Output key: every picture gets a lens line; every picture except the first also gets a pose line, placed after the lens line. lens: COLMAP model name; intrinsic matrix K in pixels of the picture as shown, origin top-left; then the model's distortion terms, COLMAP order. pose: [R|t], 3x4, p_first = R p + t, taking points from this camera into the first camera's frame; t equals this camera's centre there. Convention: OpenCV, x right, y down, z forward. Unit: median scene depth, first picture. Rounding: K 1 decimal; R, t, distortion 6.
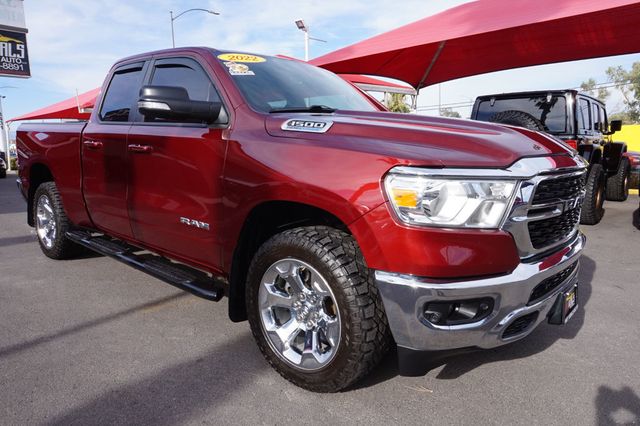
lens RADIAL K [[438.6, 0, 320.0], [0, 438.6, 213.0], [0, 0, 1]] dist [-0.049791, 0.038168]
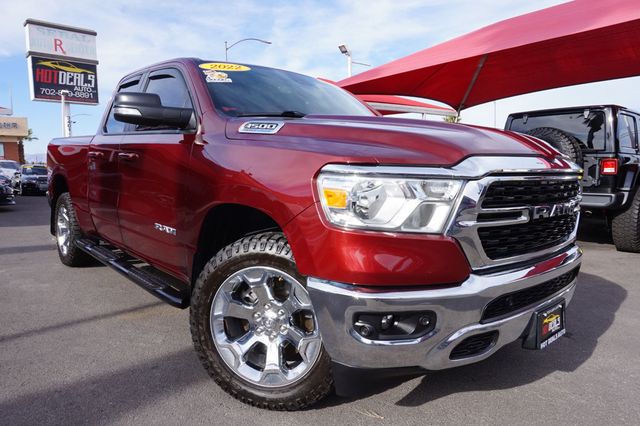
lens RADIAL K [[438.6, 0, 320.0], [0, 438.6, 213.0], [0, 0, 1]] dist [-0.049791, 0.038168]
pose [[0.991921, 0.020873, -0.125132, 0.197526], [-0.028211, 0.997966, -0.057159, 0.036941], [0.123684, 0.060228, 0.990492, 0.058578]]
